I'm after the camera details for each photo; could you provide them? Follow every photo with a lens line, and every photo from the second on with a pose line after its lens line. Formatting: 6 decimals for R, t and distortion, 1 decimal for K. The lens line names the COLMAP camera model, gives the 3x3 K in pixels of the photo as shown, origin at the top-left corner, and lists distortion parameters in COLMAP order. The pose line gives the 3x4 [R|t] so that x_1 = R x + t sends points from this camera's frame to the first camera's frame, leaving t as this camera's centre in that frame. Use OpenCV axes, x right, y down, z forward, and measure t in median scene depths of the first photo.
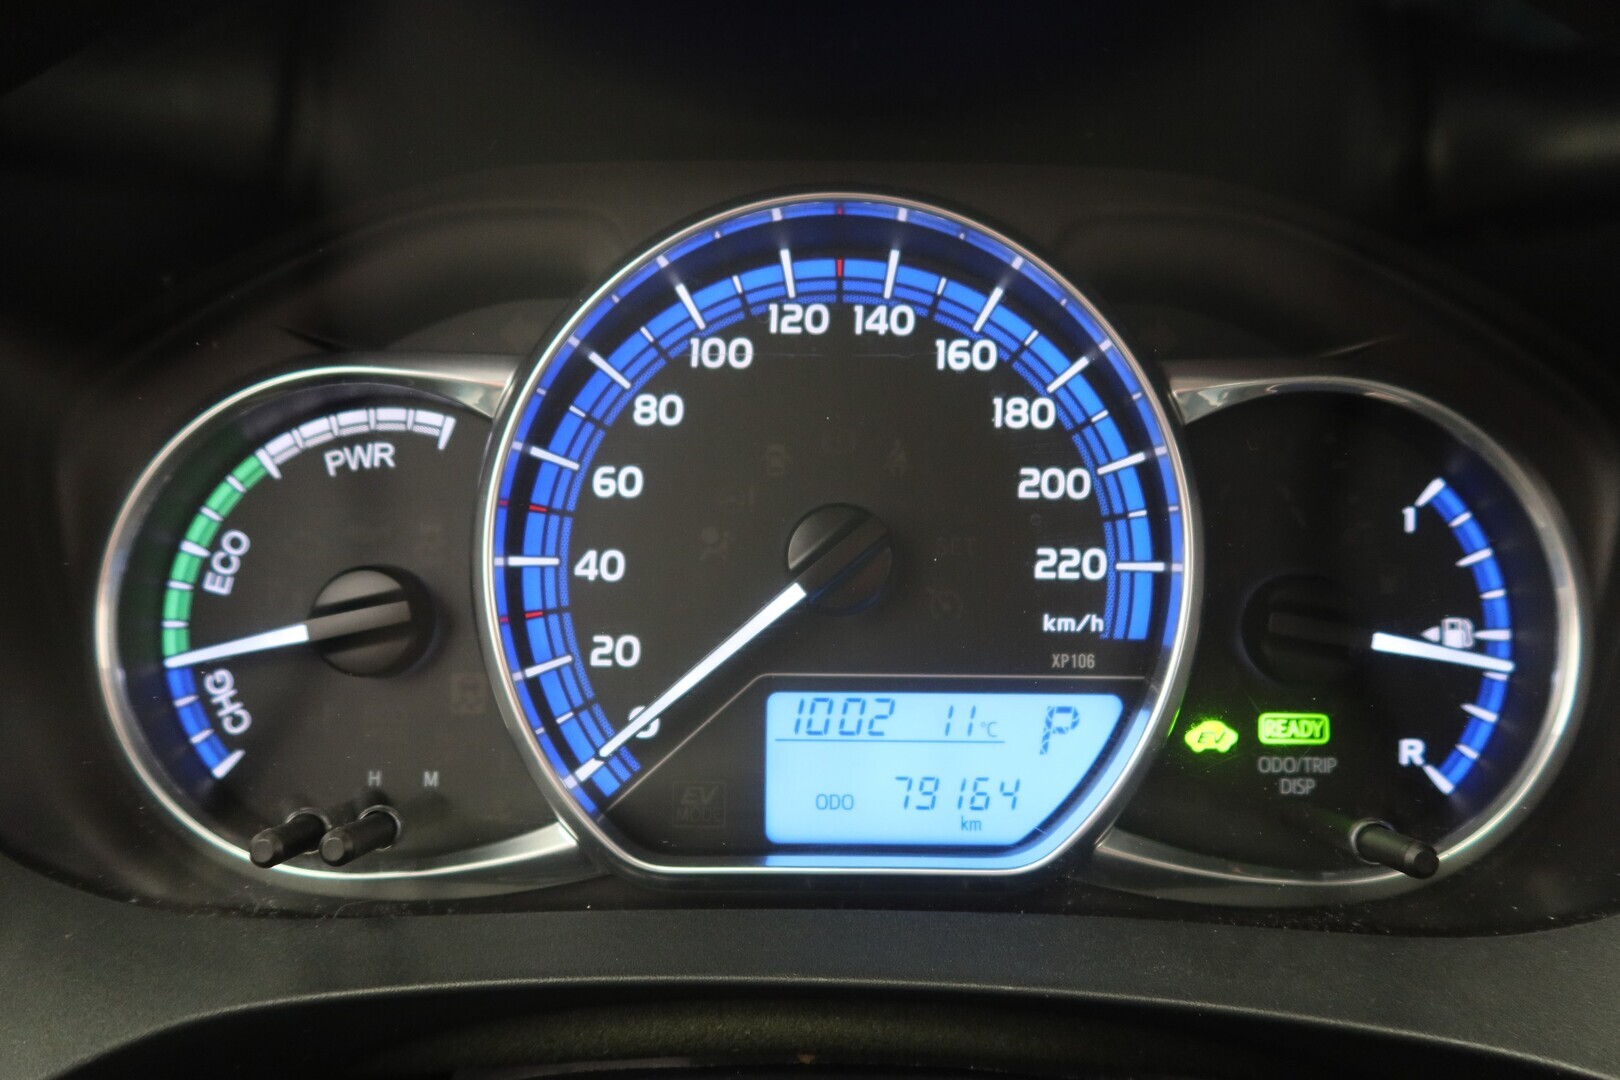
lens RADIAL K [[1194.8, 0, 807.4], [0, 1194.8, 533.2], [0, 0, 1]] dist [0.001979, 0.010484]
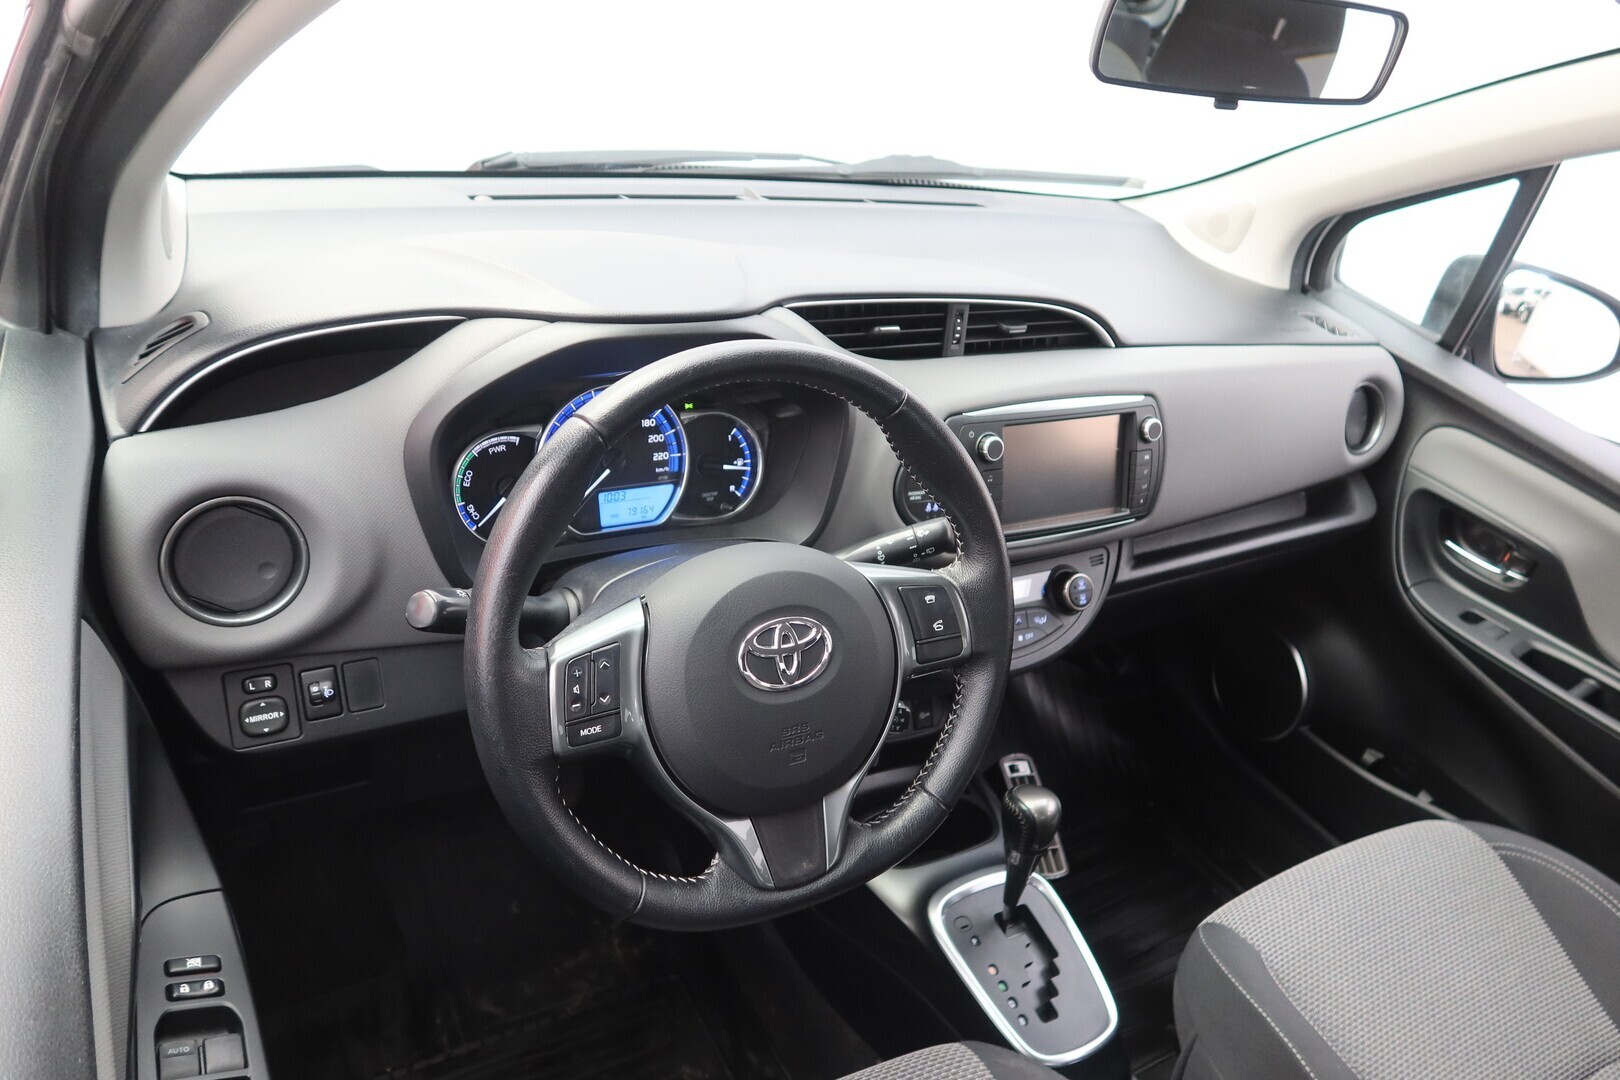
lens RADIAL K [[1194.8, 0, 818.2], [0, 1194.8, 538.6], [0, 0, 1]] dist [0.001979, 0.010484]
pose [[0.860626, -0.143826, 0.488505, -1.477197], [0.030154, 0.971997, 0.233052, -0.688187], [-0.508345, -0.185840, 0.840862, -3.054646]]
